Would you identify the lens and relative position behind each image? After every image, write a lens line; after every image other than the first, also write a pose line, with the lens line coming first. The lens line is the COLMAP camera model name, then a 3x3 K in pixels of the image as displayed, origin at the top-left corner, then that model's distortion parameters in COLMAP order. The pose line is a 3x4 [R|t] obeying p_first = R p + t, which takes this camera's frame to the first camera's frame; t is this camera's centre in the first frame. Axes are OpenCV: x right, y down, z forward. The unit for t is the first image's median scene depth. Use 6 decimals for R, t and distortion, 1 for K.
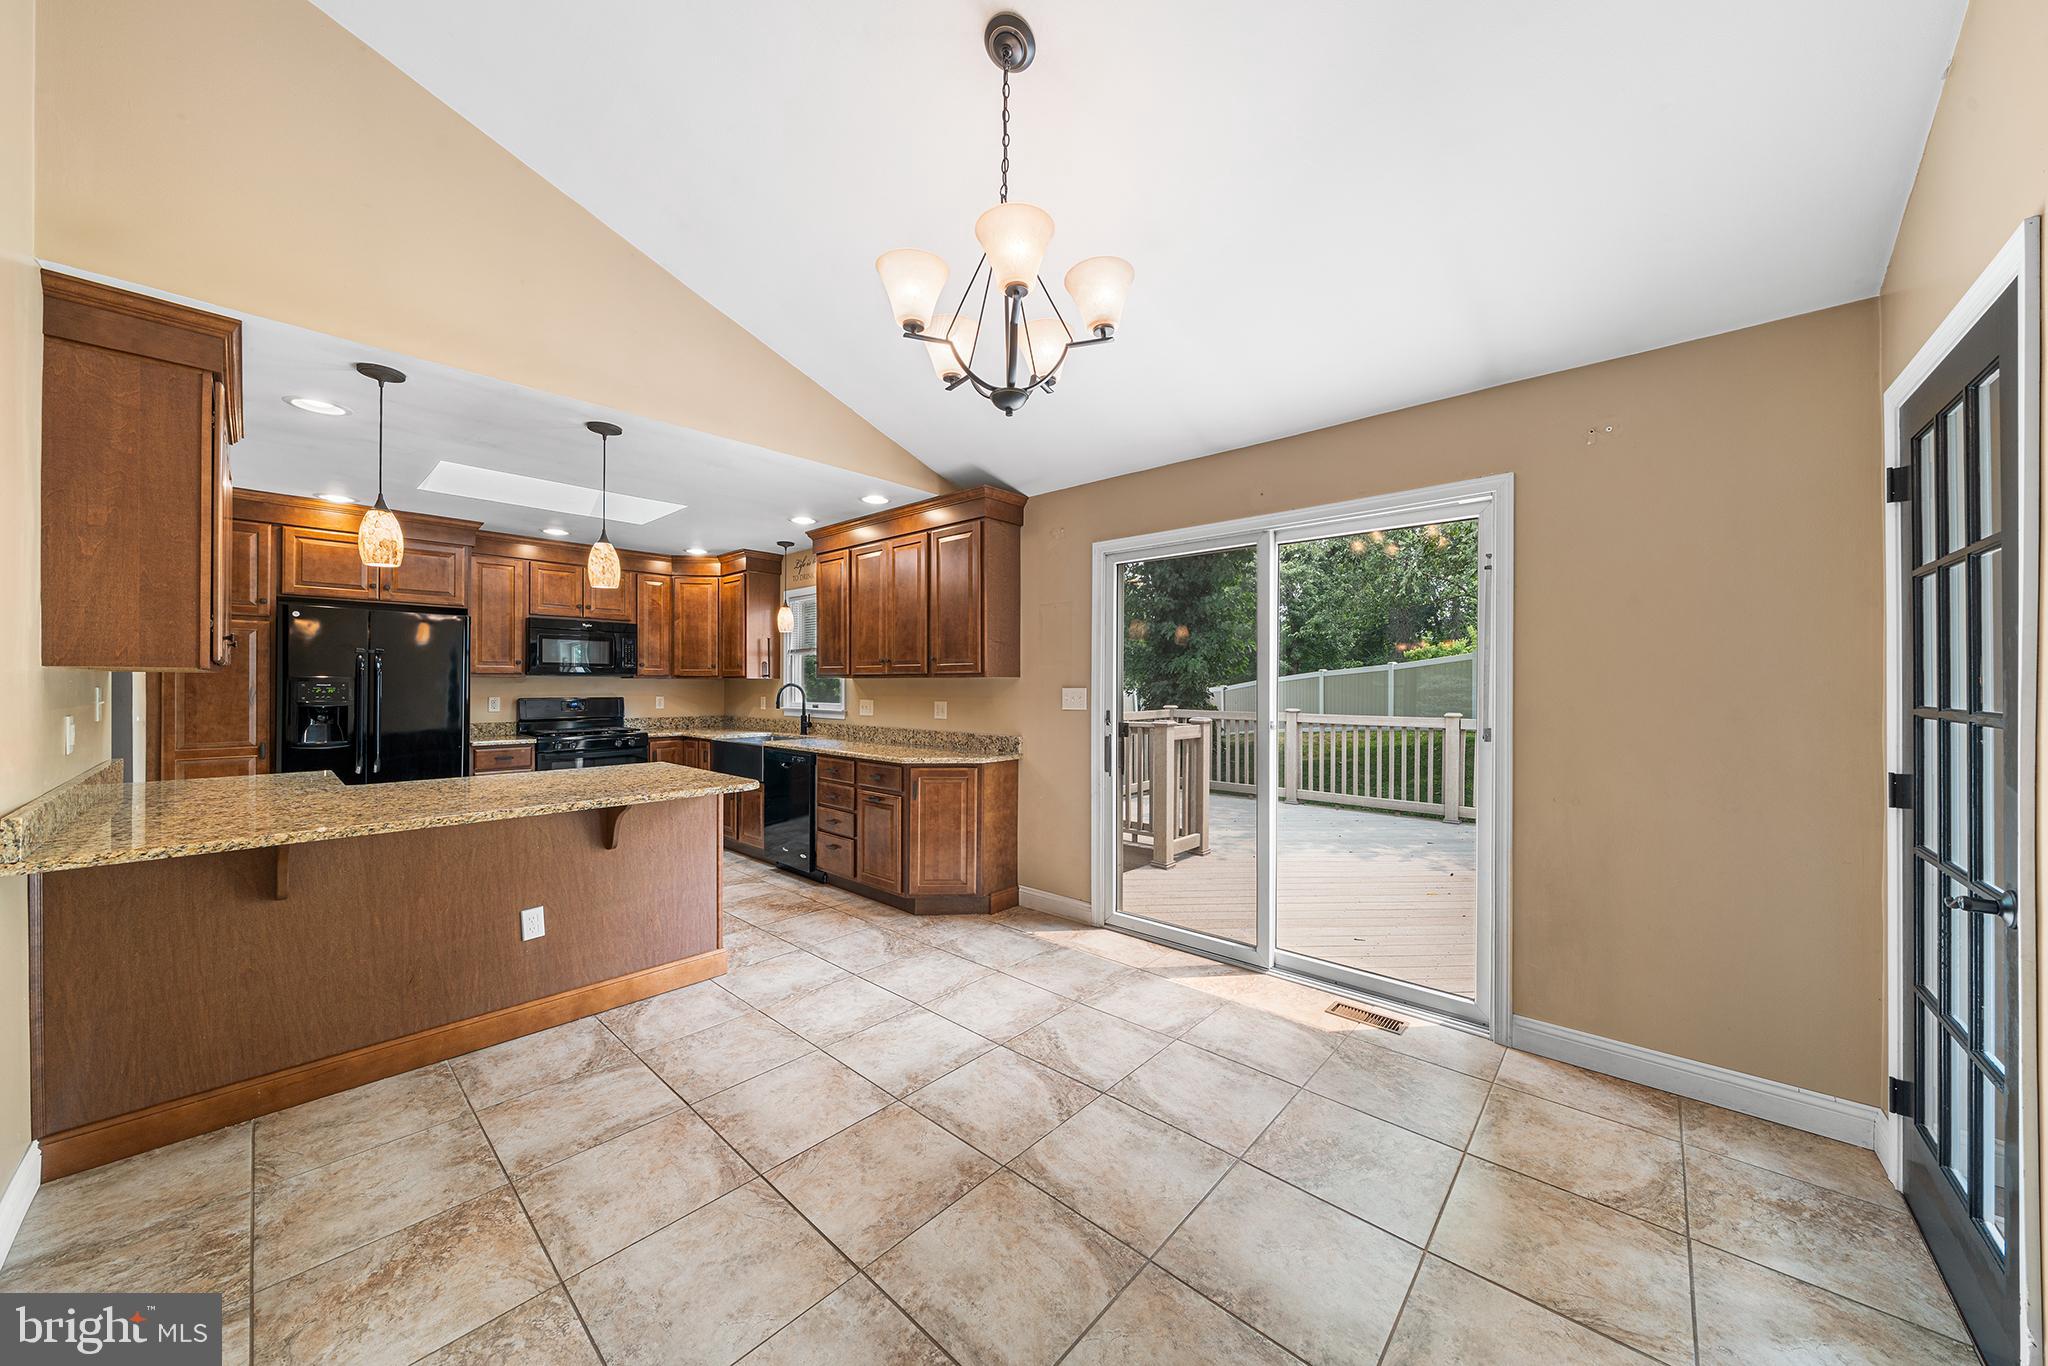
lens RADIAL K [[699.7, 0, 1024.0], [0, 699.7, 683.0], [0, 0, 1]] dist [-0.001631, -0.000121]
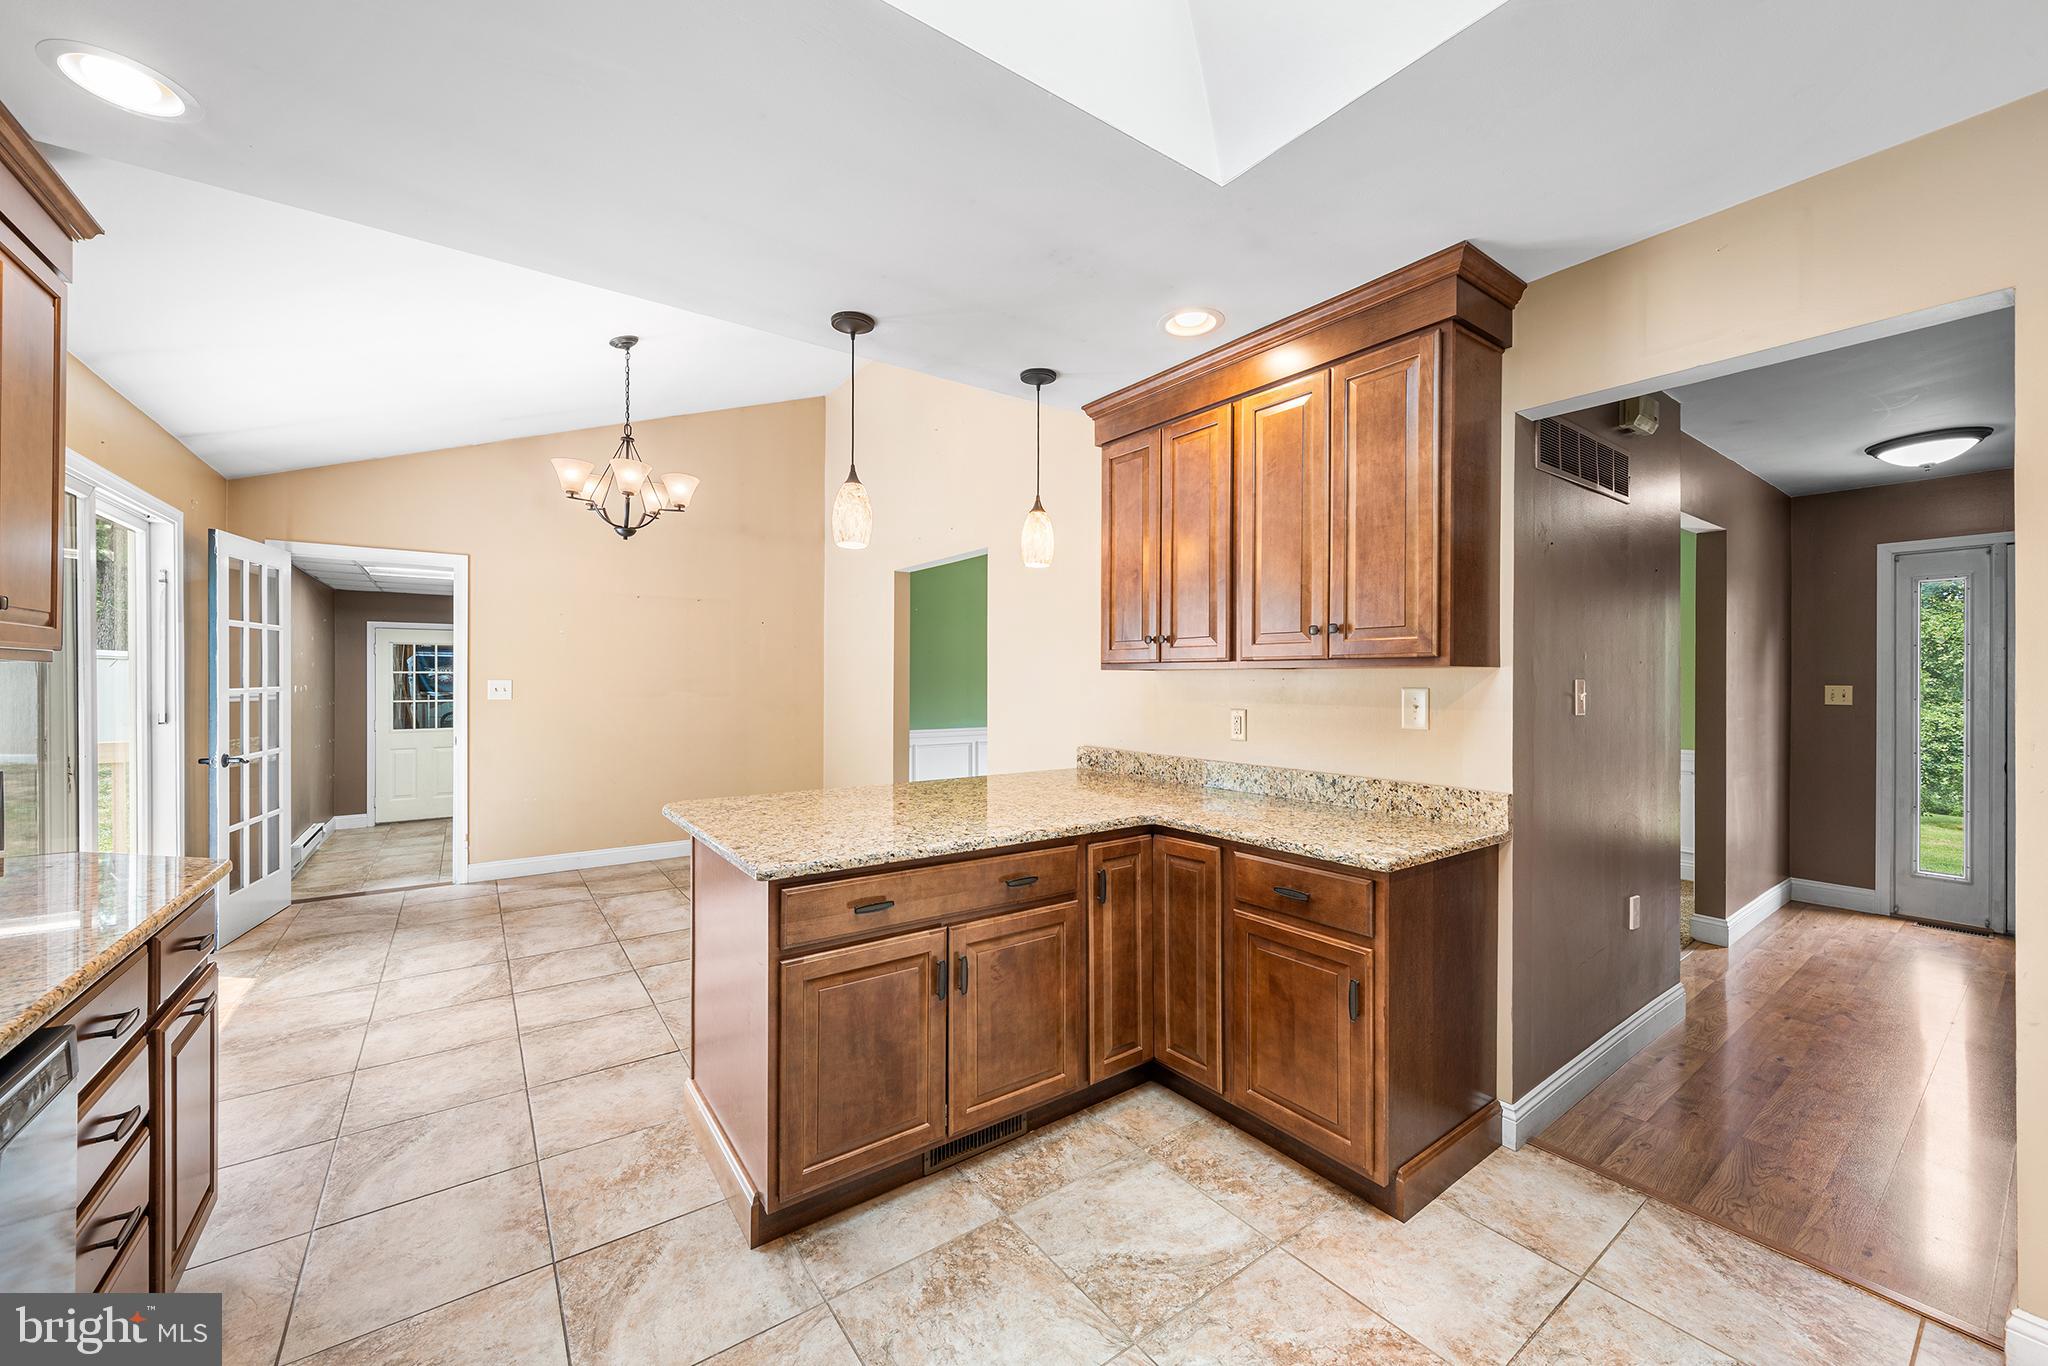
lens RADIAL K [[771.8, 0, 1024.0], [0, 771.8, 683.0], [0, 0, 1]] dist [0.000099, -0.000060]
pose [[-0.978072, -0.005916, 0.208185, -0.722143], [-0.005331, 0.999980, 0.003374, -0.000280], [-0.208201, 0.002190, -0.978084, 1.337724]]
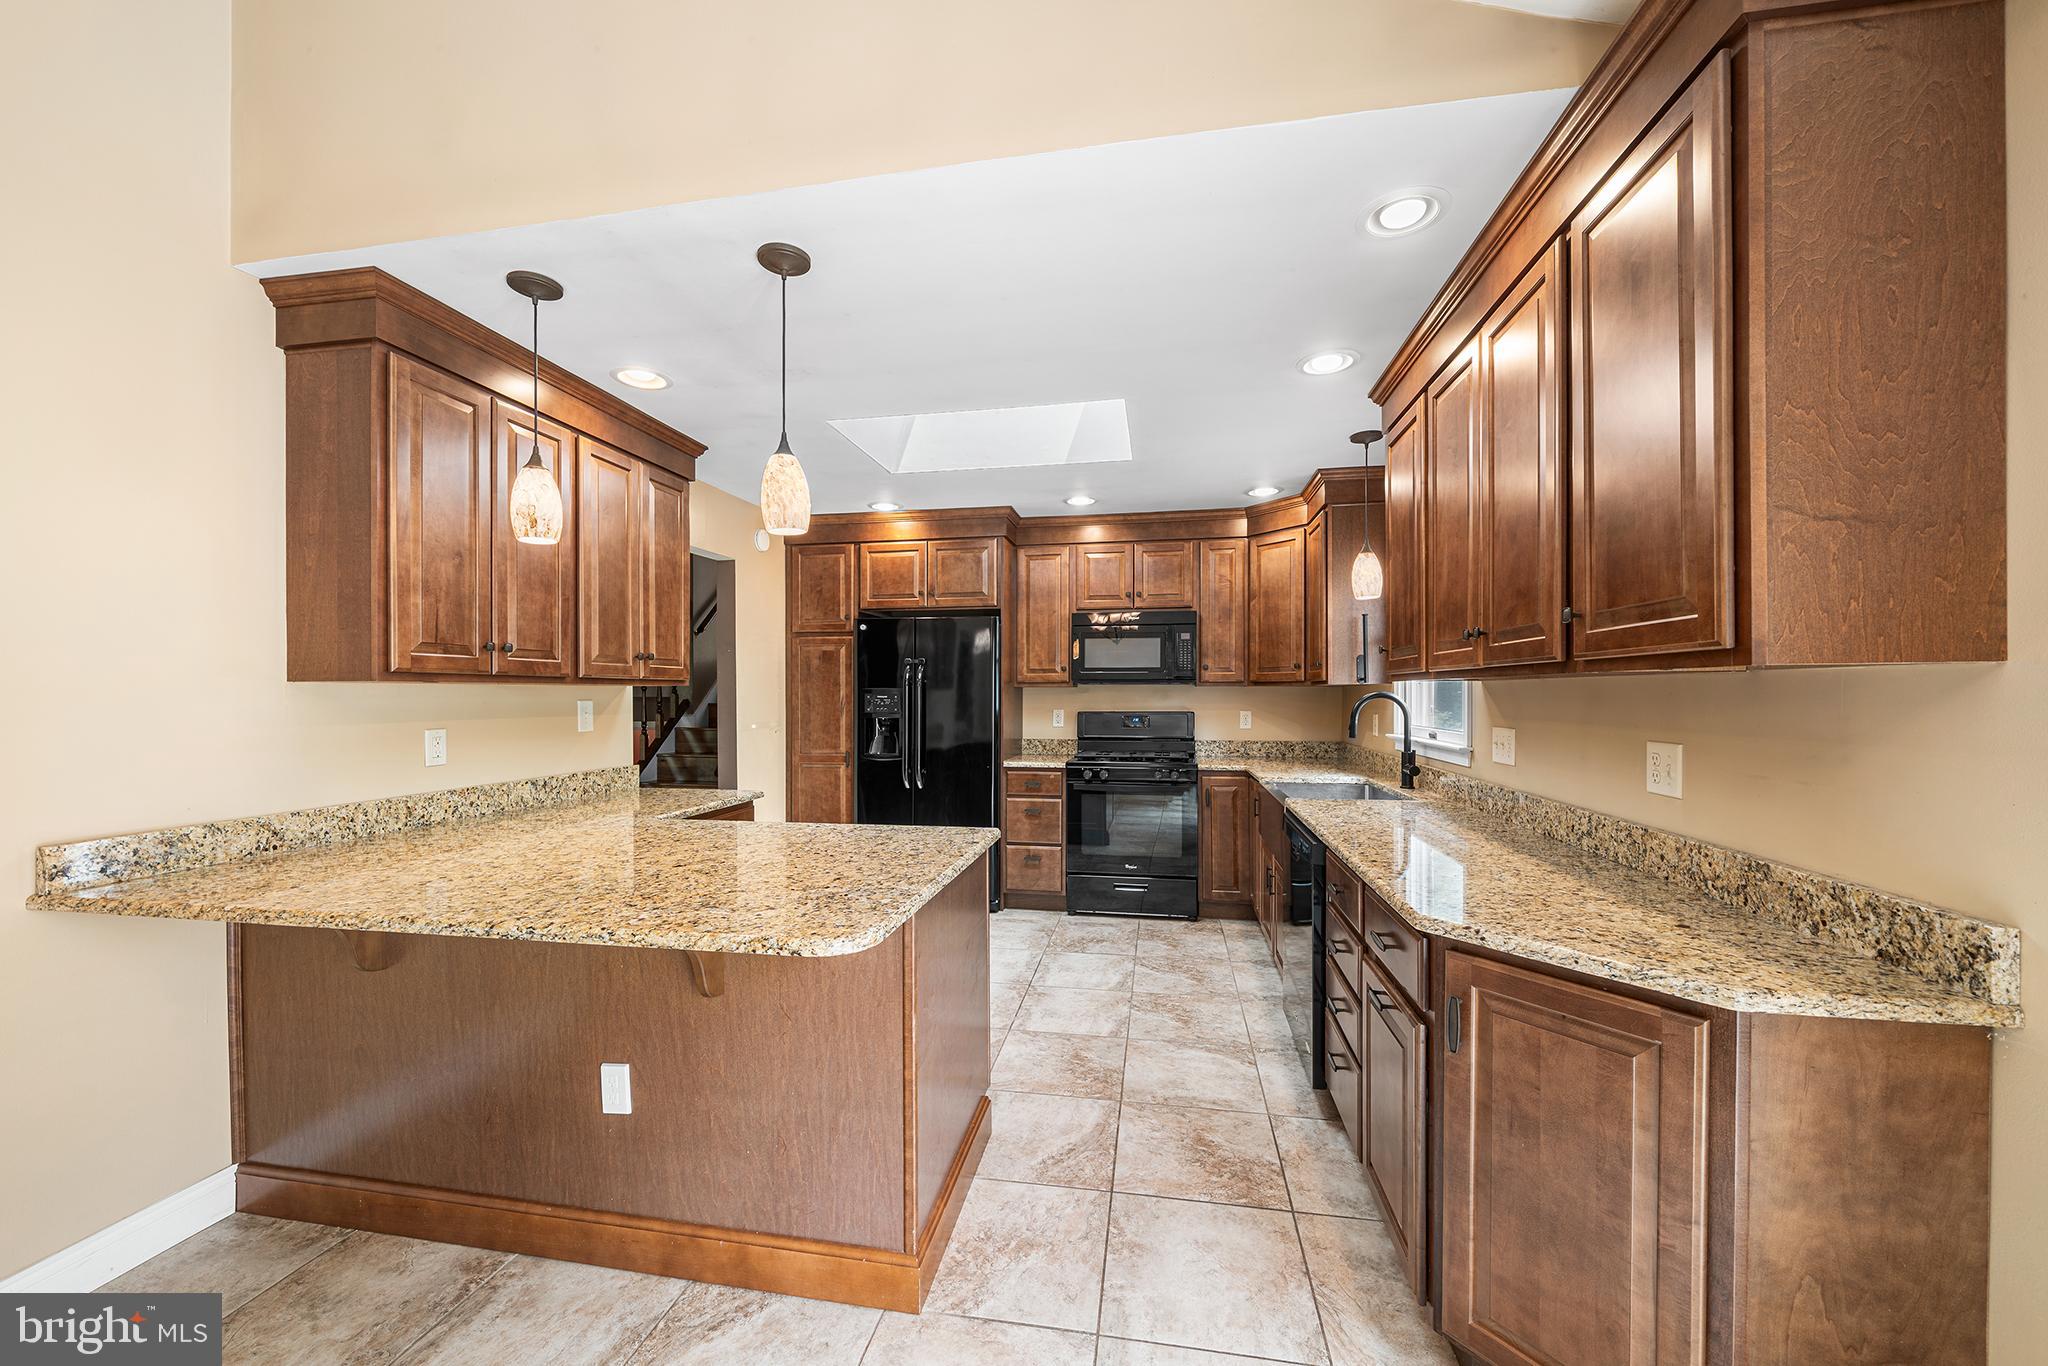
lens RADIAL K [[768.9, 0, 1024.3], [0, 768.9, 695.8], [0, 0, 1]] dist [-0.002243, -0.000241]
pose [[0.527891, -0.001258, -0.849311, 0.039822], [0.006177, 0.999978, 0.002359, 0.000243], [0.849290, -0.006492, 0.527887, 0.641102]]
